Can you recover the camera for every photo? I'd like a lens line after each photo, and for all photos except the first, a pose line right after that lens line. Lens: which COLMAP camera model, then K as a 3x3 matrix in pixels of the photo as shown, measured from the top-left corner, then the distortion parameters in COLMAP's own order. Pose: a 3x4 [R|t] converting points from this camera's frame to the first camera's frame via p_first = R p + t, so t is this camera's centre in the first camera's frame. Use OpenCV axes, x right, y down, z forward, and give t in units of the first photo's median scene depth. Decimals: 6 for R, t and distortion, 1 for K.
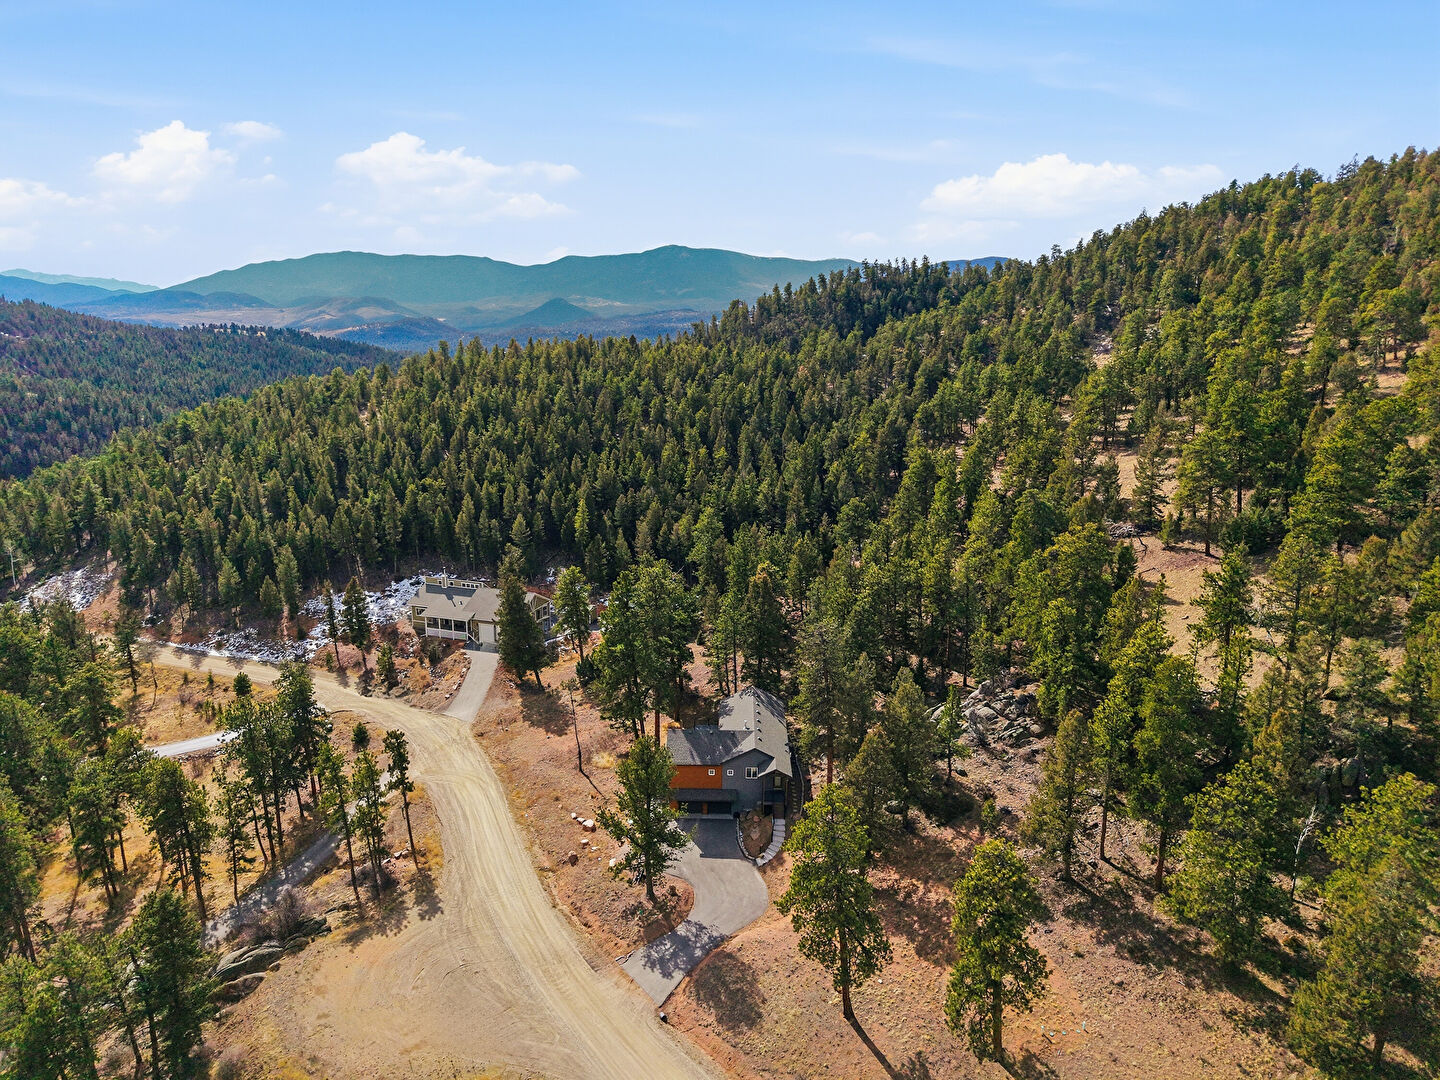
lens RADIAL K [[967.2, 0, 724.4], [0, 967.2, 544.2], [0, 0, 1]] dist [0.064102, -0.085481]
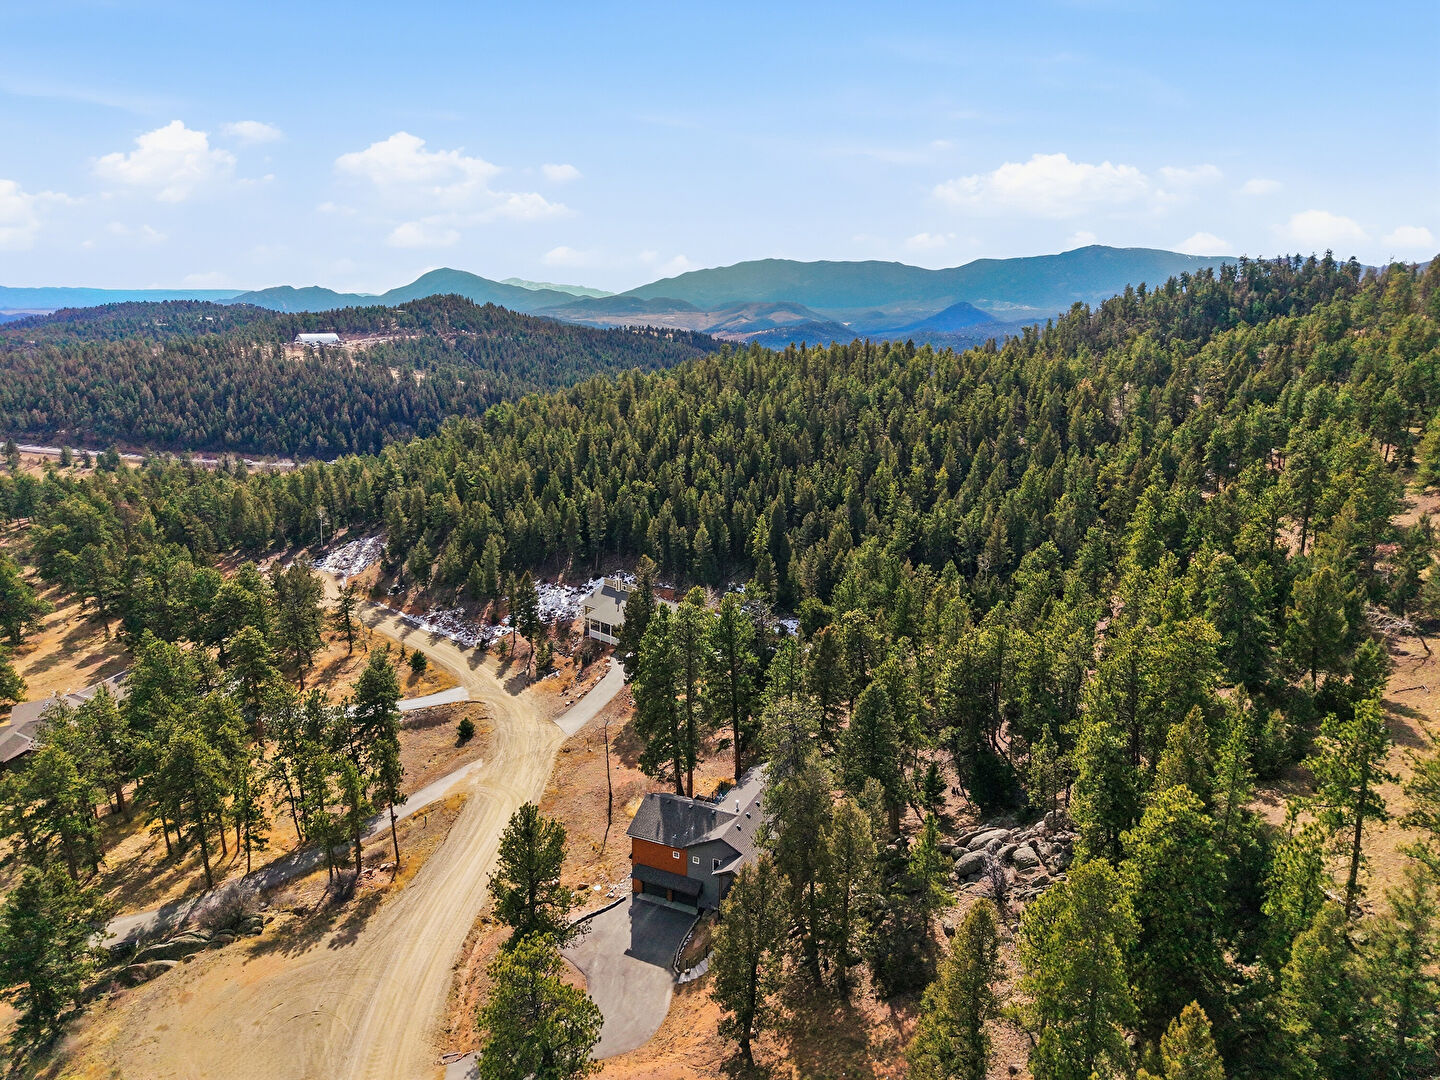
lens RADIAL K [[967.2, 0, 724.4], [0, 967.2, 544.2], [0, 0, 1]] dist [0.064102, -0.085481]
pose [[0.920128, 0.097401, -0.379313, 0.272846], [-0.099046, 0.994966, 0.015227, -0.043305], [0.378887, 0.023558, 0.925143, 0.190295]]
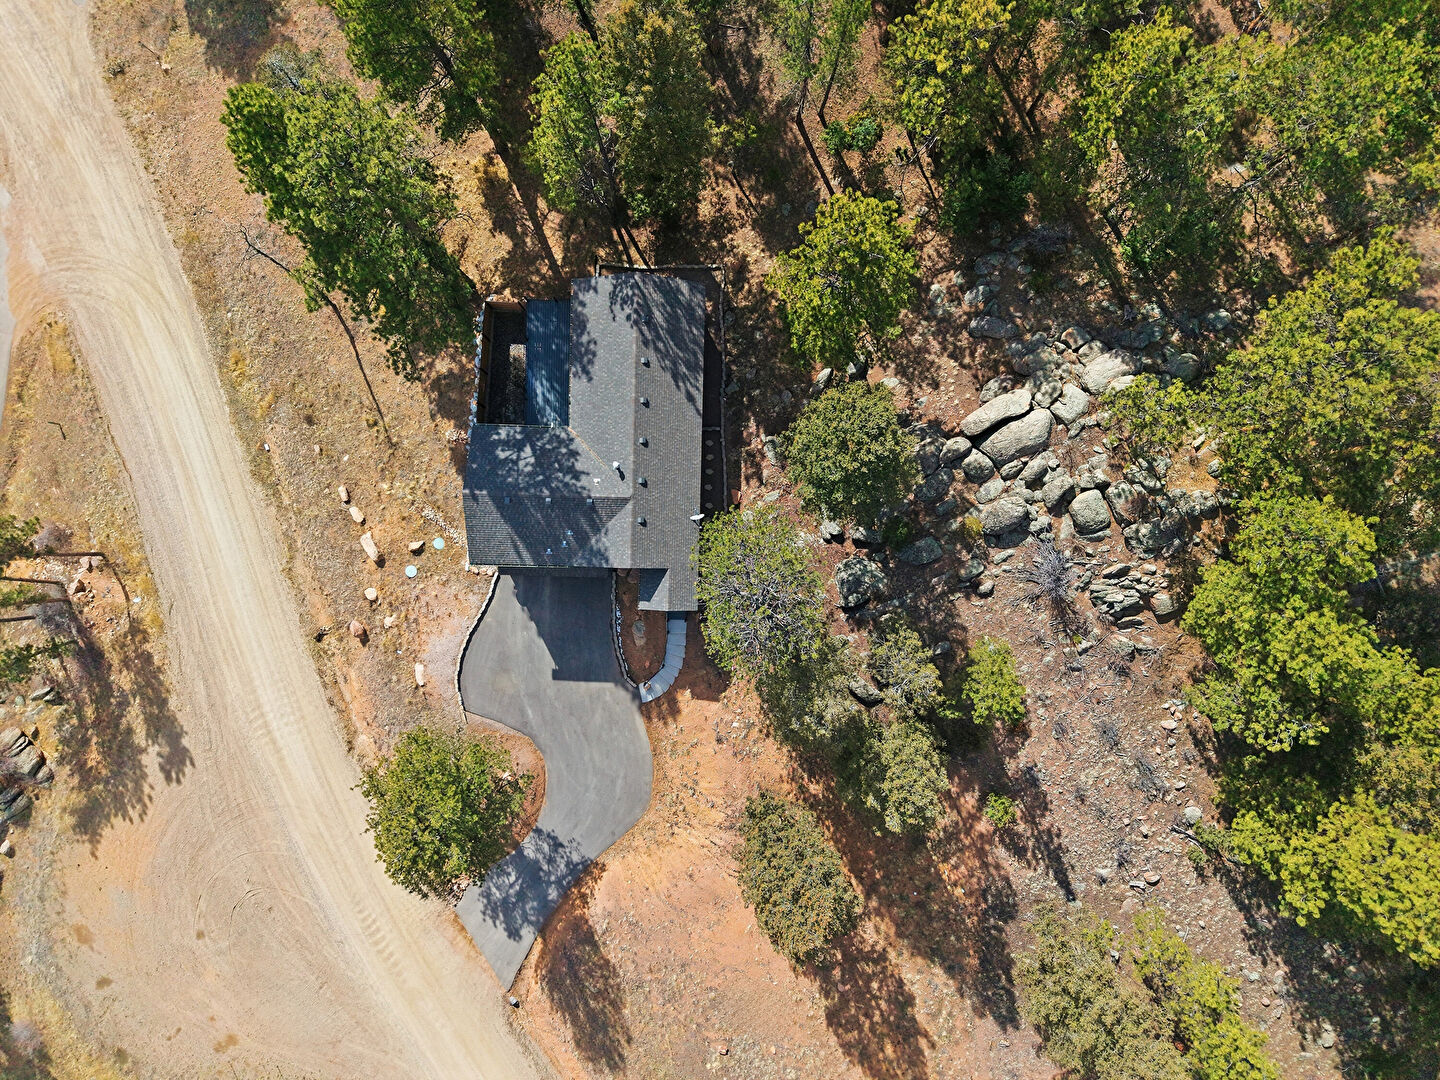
lens RADIAL K [[967.2, 0, 724.4], [0, 967.2, 544.2], [0, 0, 1]] dist [0.064102, -0.085481]
pose [[0.999932, 0.011603, 0.001338, 0.069927], [-0.004184, 0.248899, 0.968520, -0.261433], [0.010905, -0.968460, 0.248931, 0.737653]]
